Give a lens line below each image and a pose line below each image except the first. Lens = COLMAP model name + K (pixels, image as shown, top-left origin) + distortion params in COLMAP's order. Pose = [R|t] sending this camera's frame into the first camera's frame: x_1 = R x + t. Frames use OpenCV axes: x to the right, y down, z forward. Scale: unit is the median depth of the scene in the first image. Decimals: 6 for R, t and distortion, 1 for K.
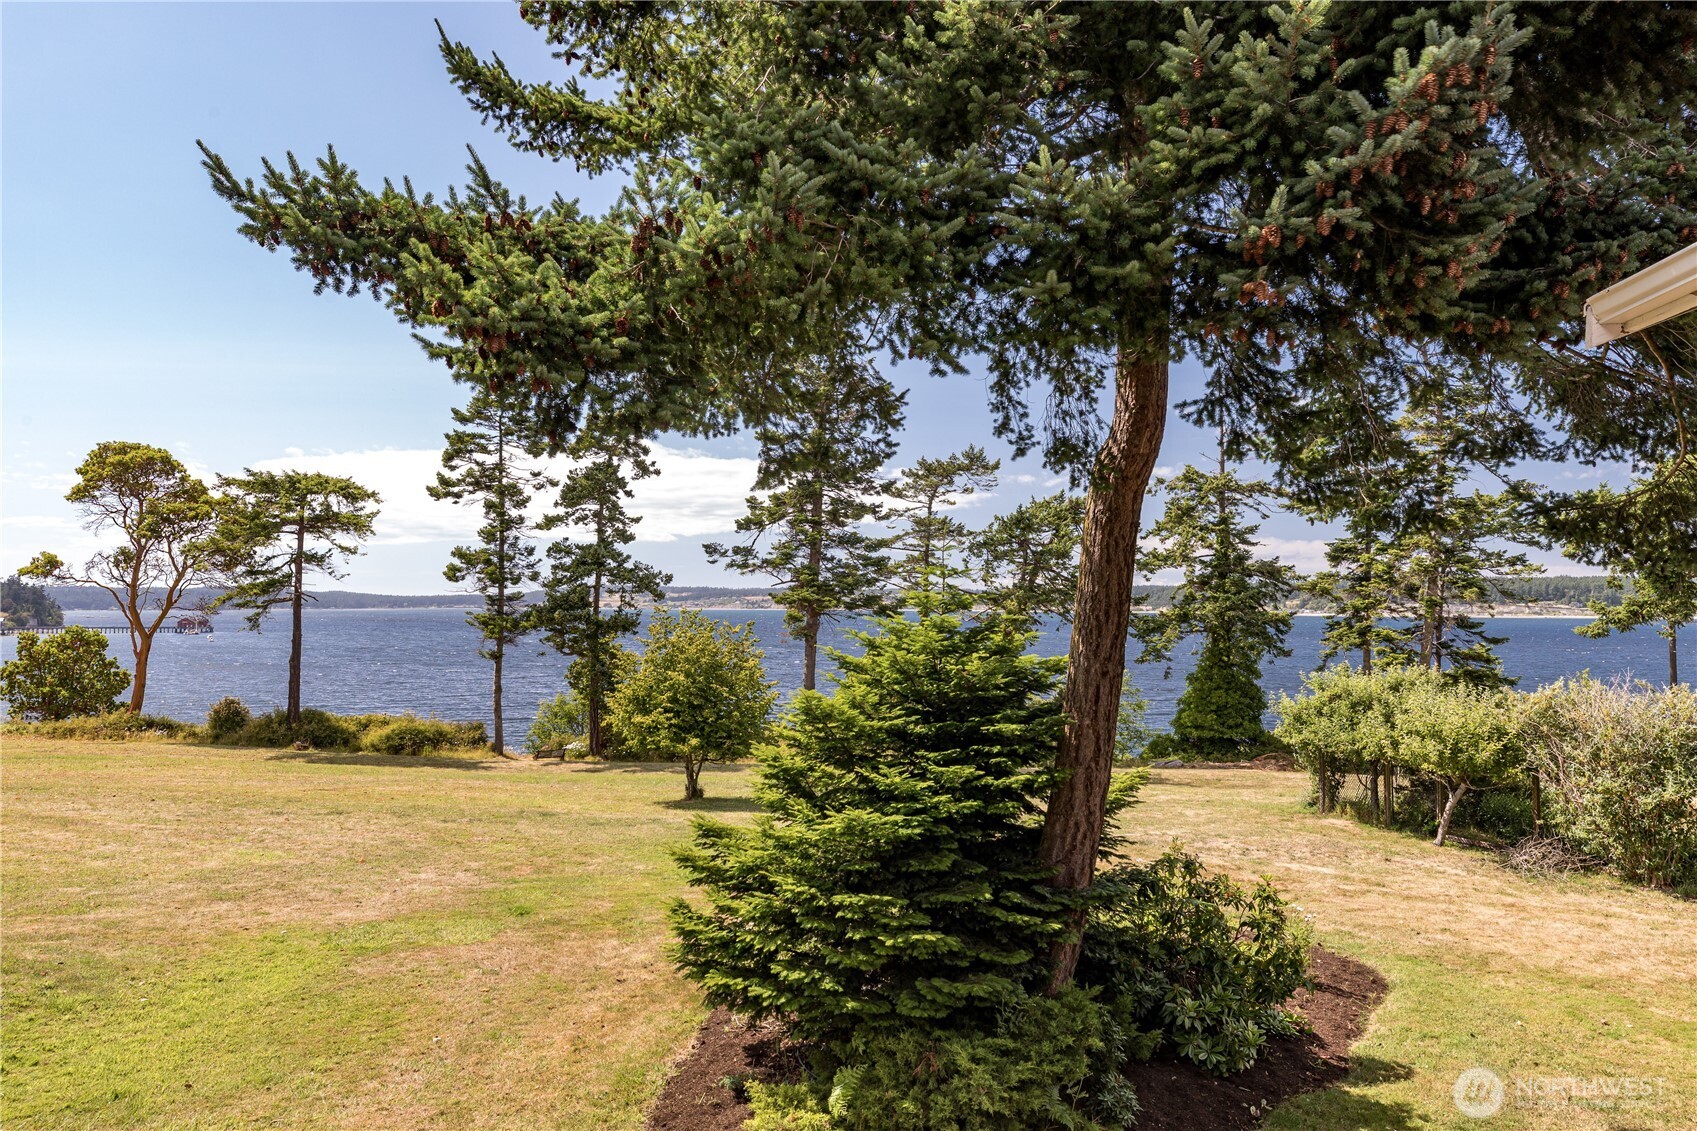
lens RADIAL K [[1159.6, 0, 848.5], [0, 1159.6, 565.5], [0, 0, 1]] dist [-0.004265, 0.048601]
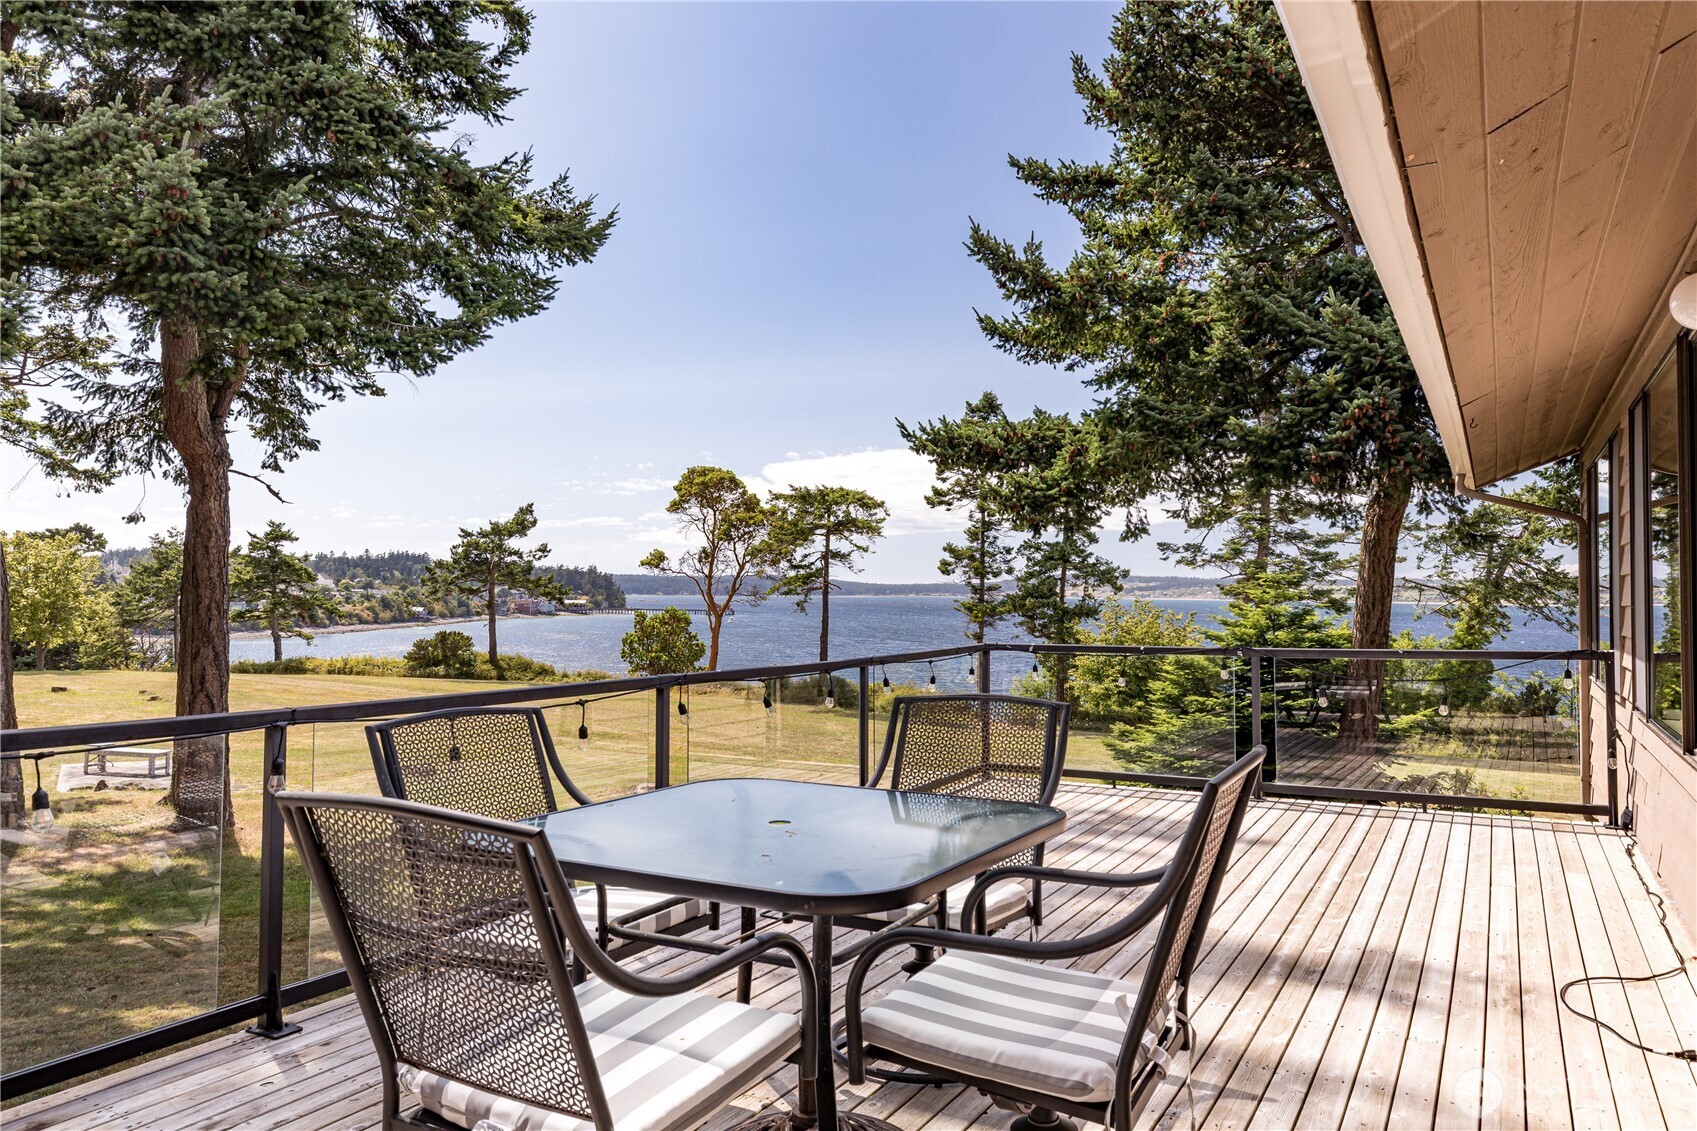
lens RADIAL K [[1159.6, 0, 848.5], [0, 1159.6, 565.5], [0, 0, 1]] dist [-0.004265, 0.048601]
pose [[0.921095, -0.000960, -0.389337, 0.035084], [0.004703, 0.999951, 0.008661, -0.005967], [0.389310, -0.009809, 0.921055, -0.143273]]
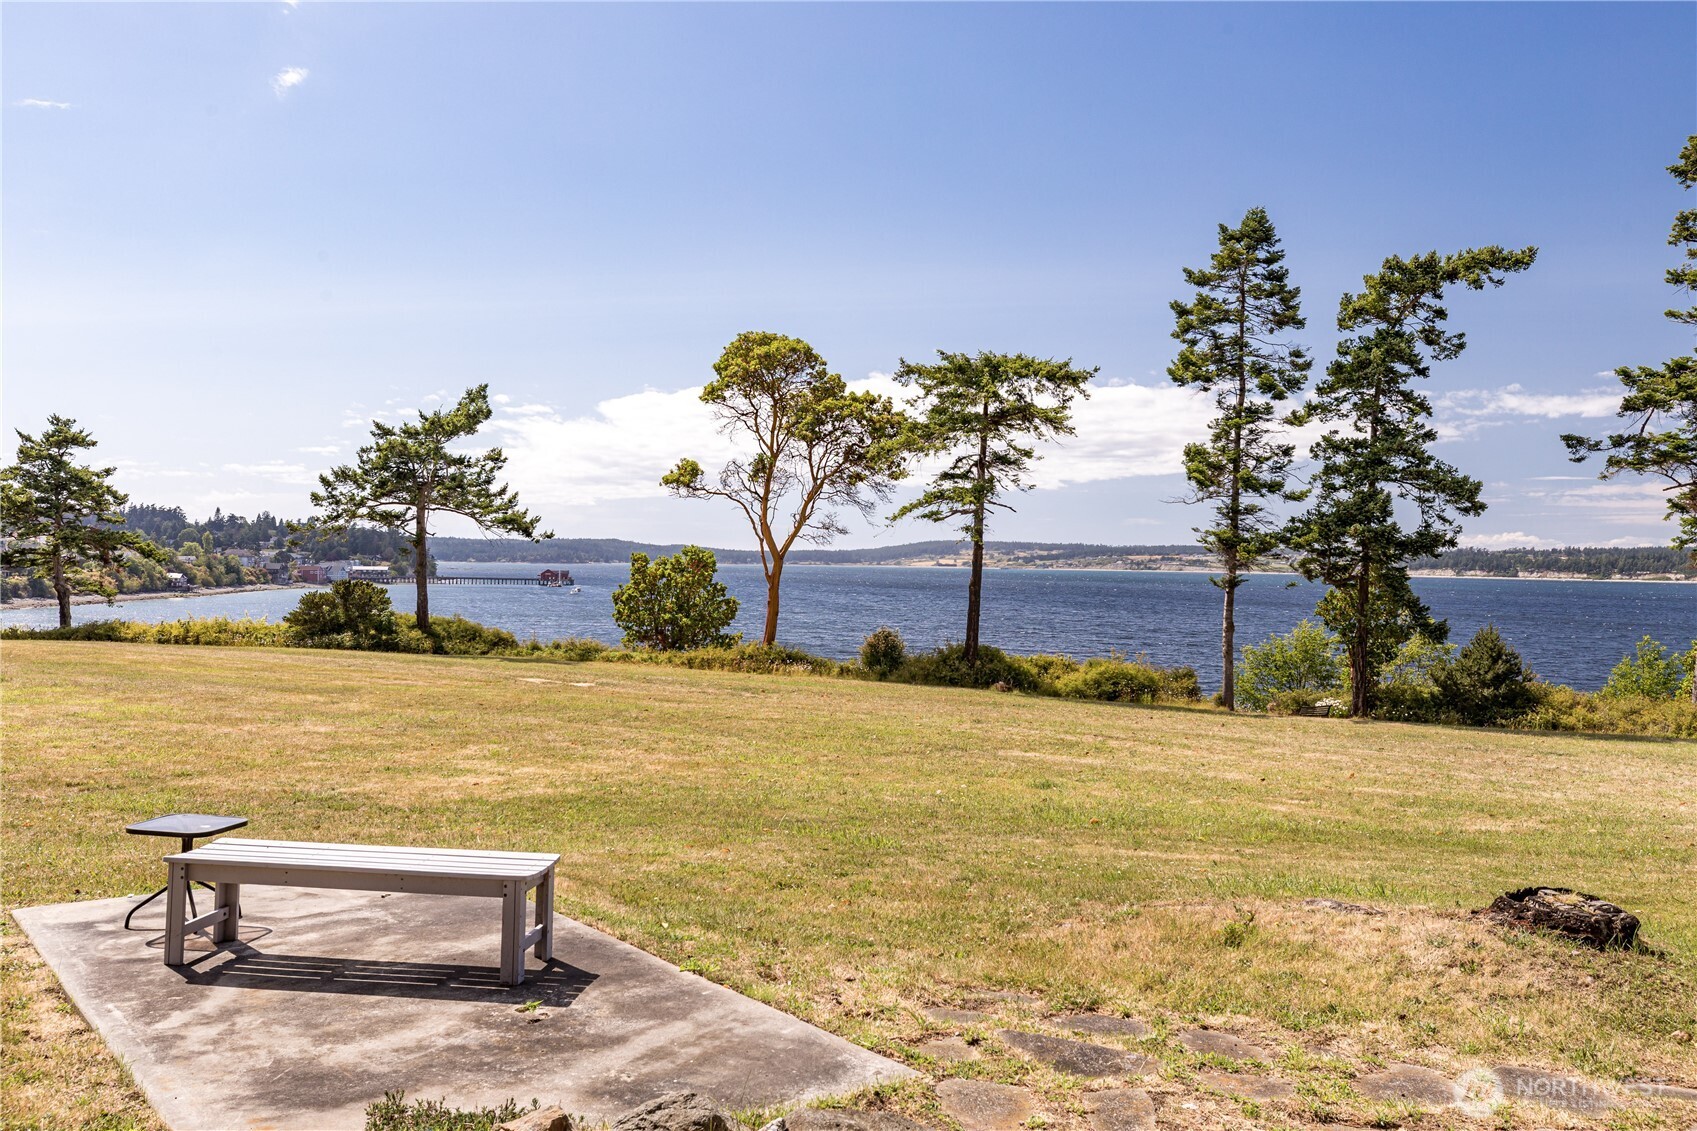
lens RADIAL K [[1356.4, 0, 845.3], [0, 1356.4, 571.3], [0, 0, 1]] dist [0.000208, -0.000835]
pose [[0.958833, 0.015402, -0.283554, -0.294708], [-0.004526, 0.999230, 0.038971, 0.034625], [0.283936, -0.036083, 0.958164, 0.048817]]
